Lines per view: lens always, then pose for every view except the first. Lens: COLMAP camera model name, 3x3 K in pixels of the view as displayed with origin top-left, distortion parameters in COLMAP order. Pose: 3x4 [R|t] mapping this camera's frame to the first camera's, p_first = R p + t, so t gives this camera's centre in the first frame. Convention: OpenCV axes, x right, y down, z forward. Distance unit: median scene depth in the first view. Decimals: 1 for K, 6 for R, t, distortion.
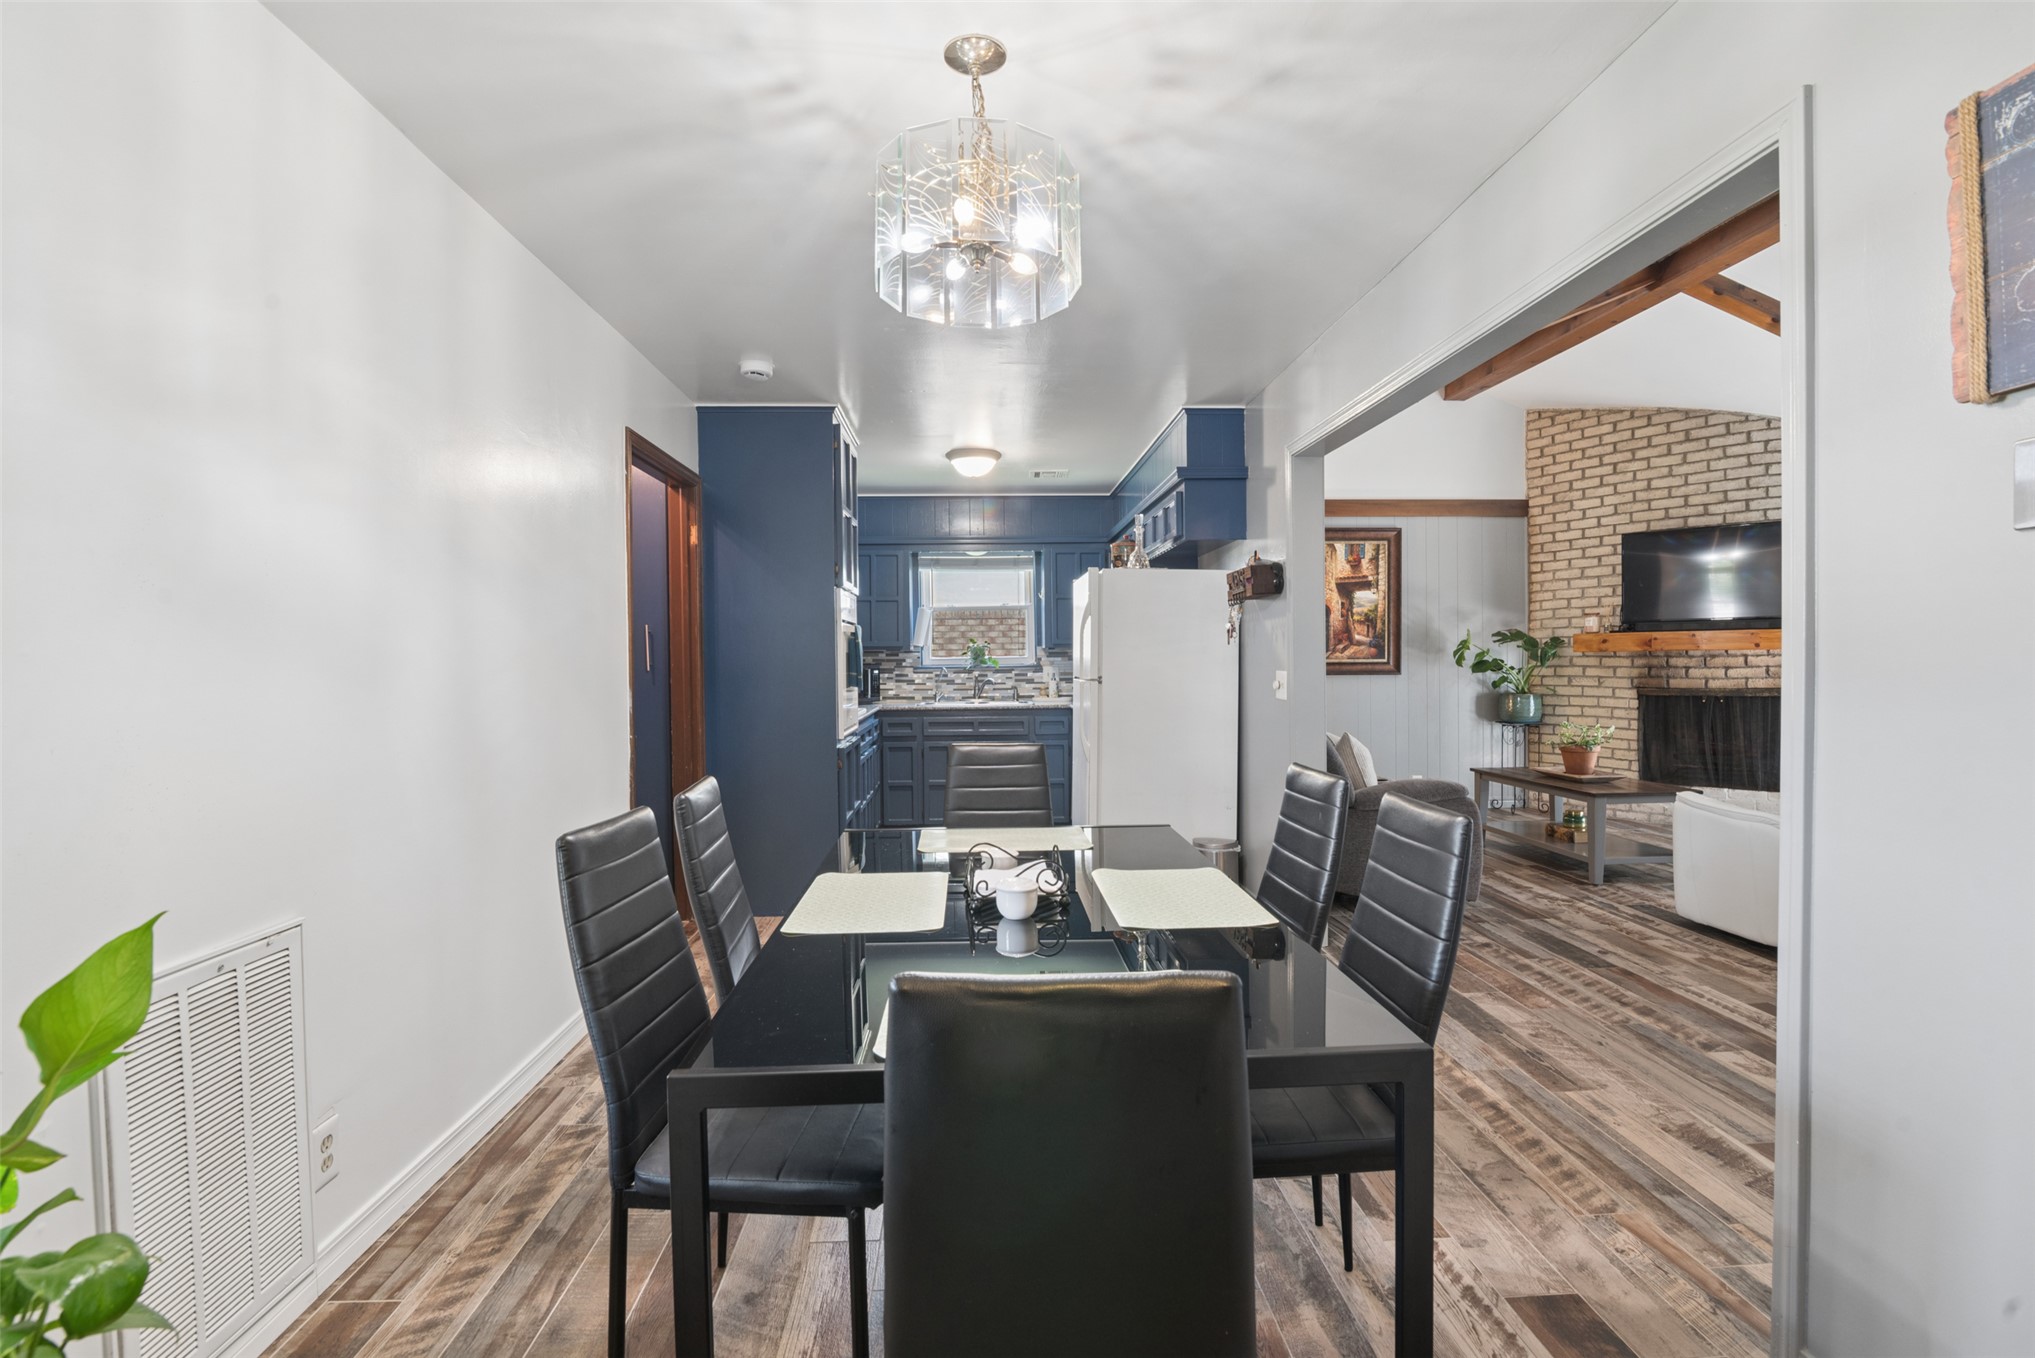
lens RADIAL K [[931.9, 0, 1017.5], [0, 931.9, 679.0], [0, 0, 1]] dist [-0.014689, 0.000178]
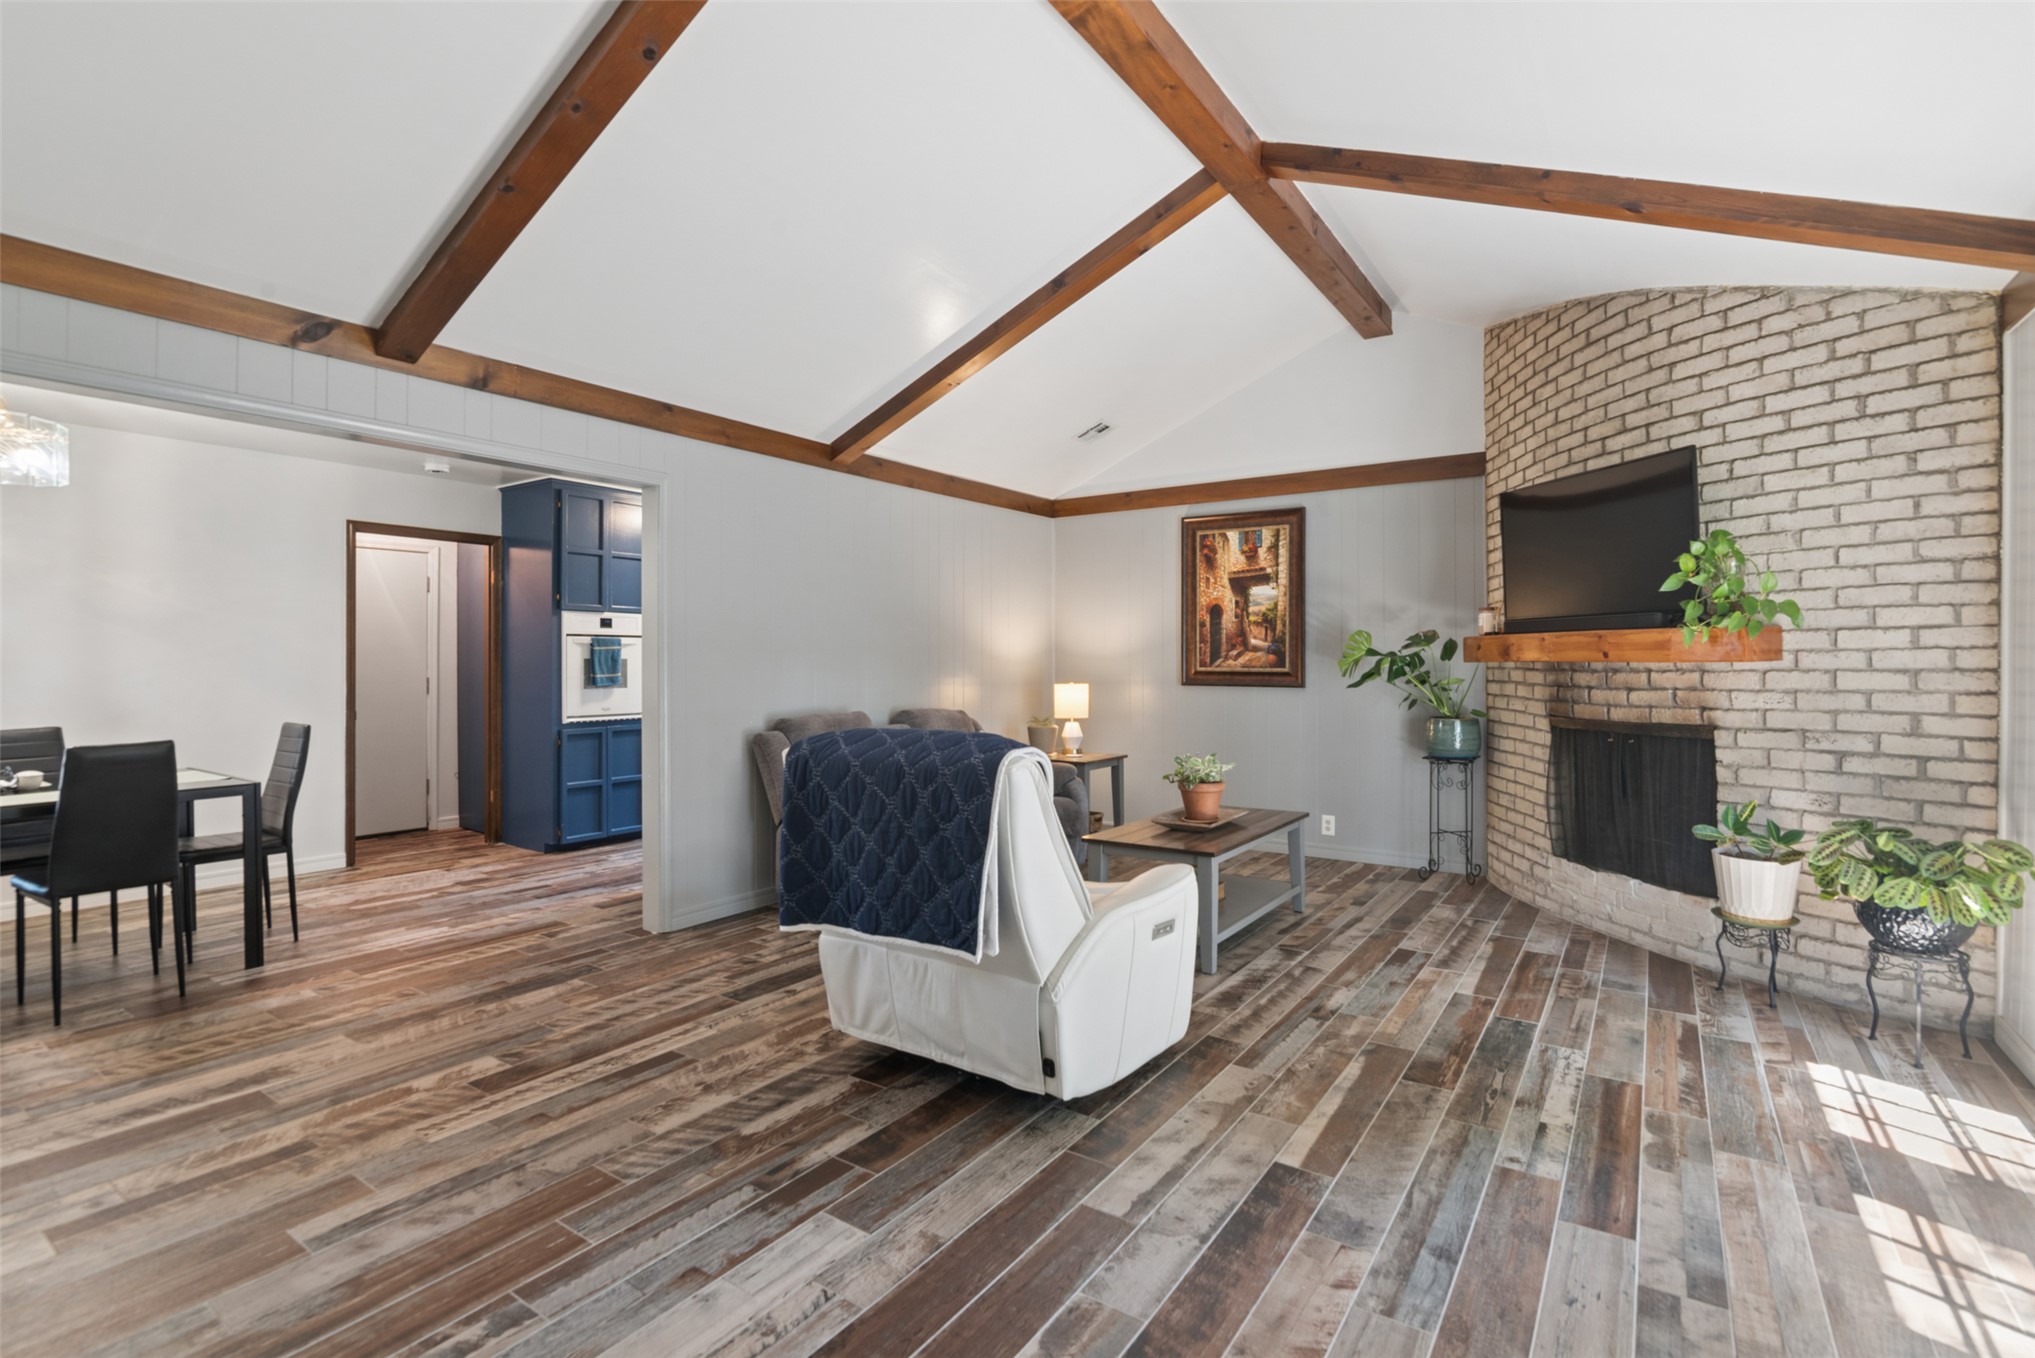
lens RADIAL K [[947.5, 0, 1017.0], [0, 947.5, 656.5], [0, 0, 1]] dist [-0.016206, -0.000048]
pose [[0.797716, 0.006138, -0.603001, 0.746868], [-0.019296, 0.999696, -0.015350, -0.015226], [0.602724, 0.023881, 0.797592, 0.204100]]
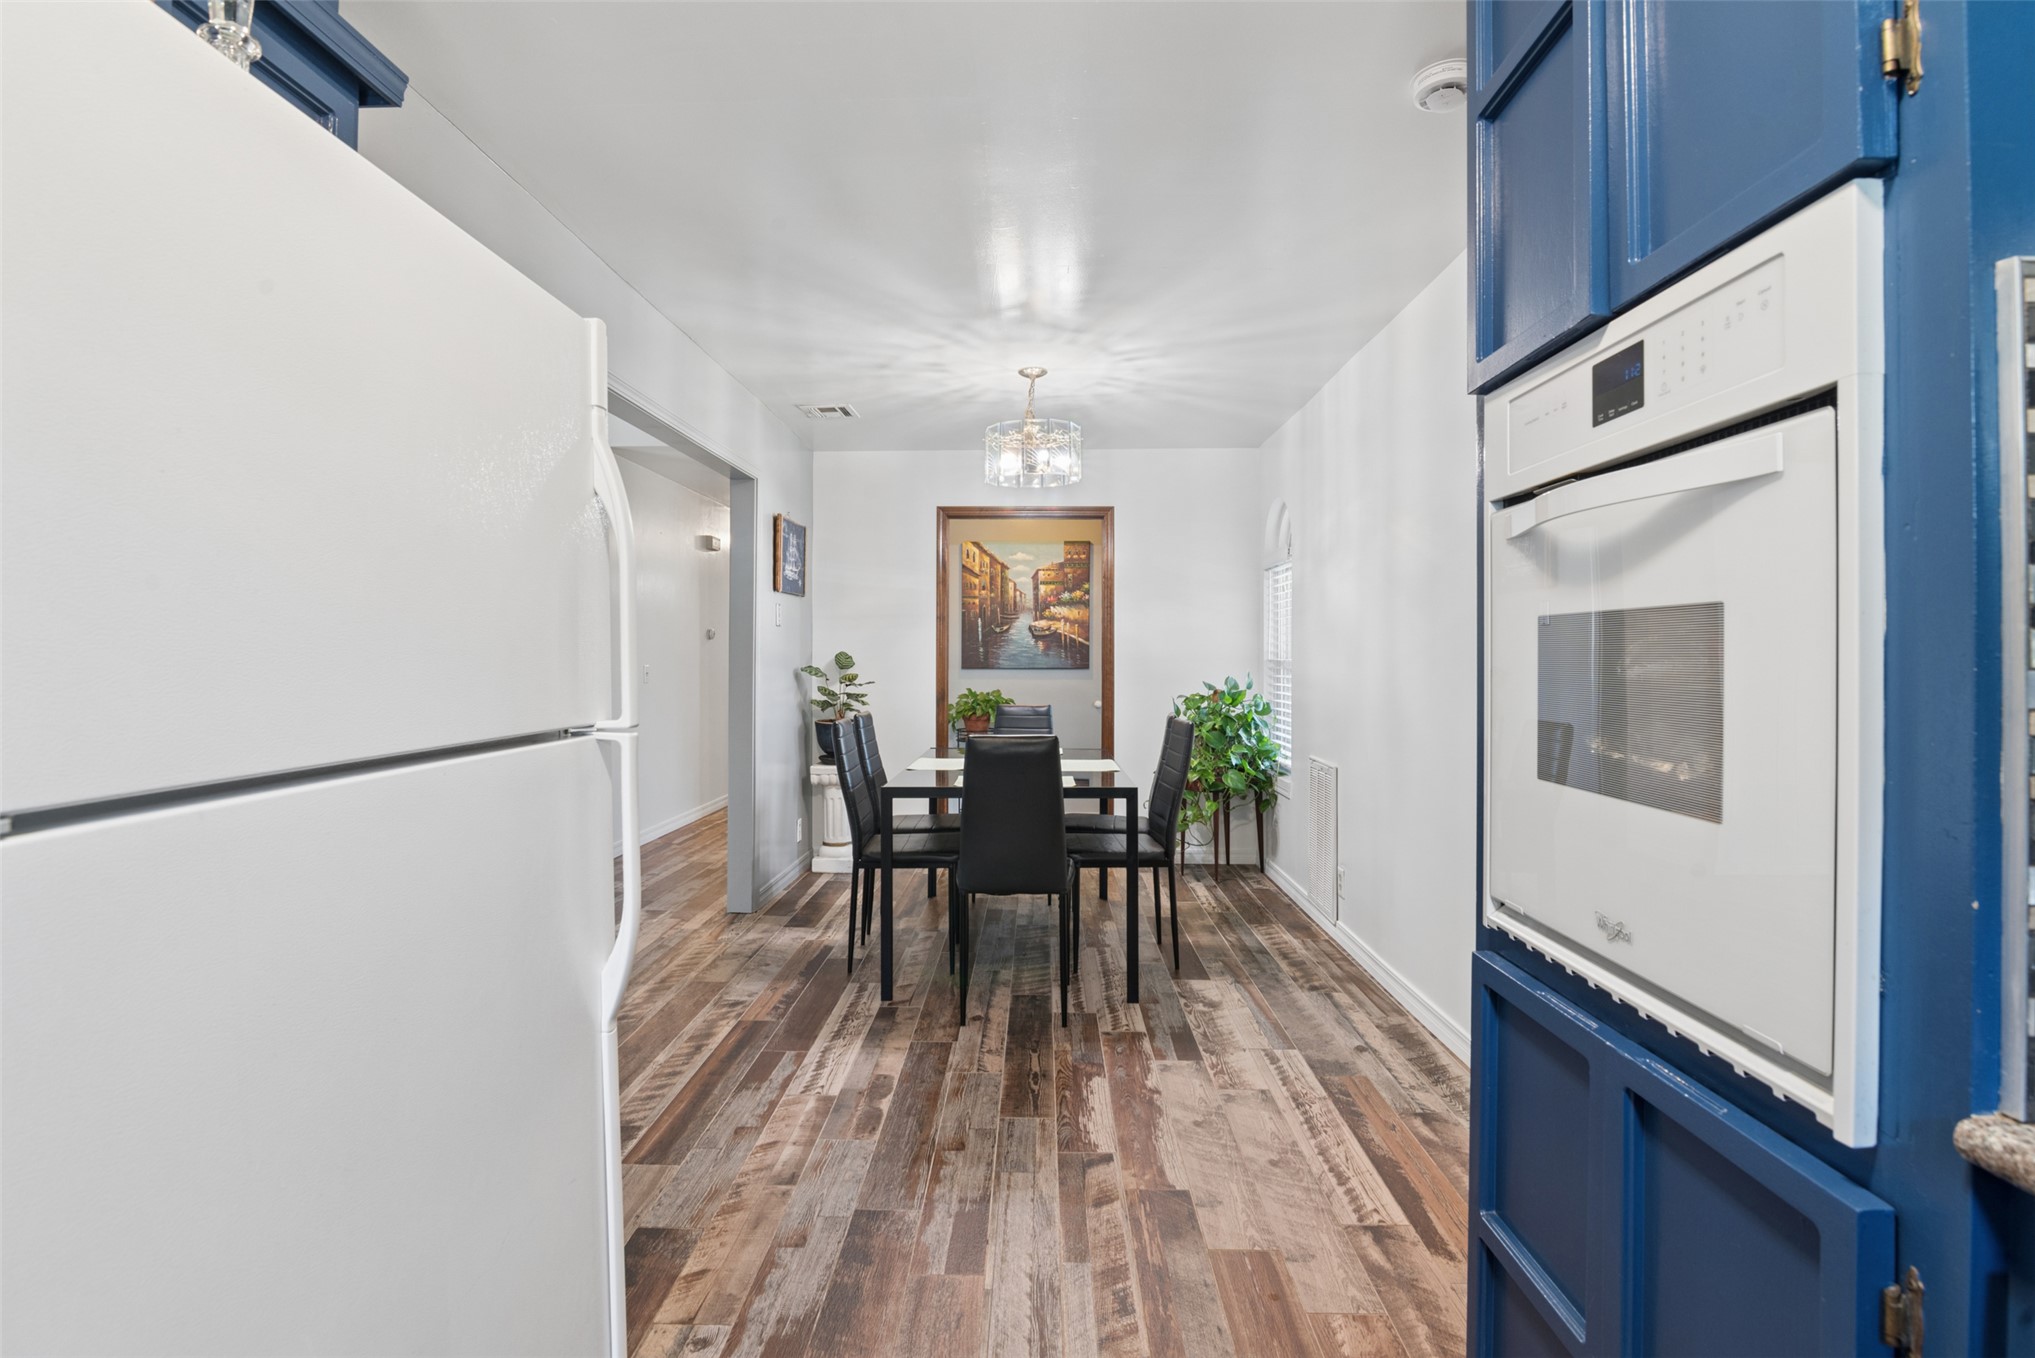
lens RADIAL K [[934.0, 0, 1024.6], [0, 934.0, 652.6], [0, 0, 1]] dist [-0.013445, -0.000513]
pose [[-0.997751, 0.009650, 0.066326, -0.043883], [0.010736, 0.999814, 0.016040, -0.016335], [-0.066159, 0.016716, -0.997669, 0.845089]]
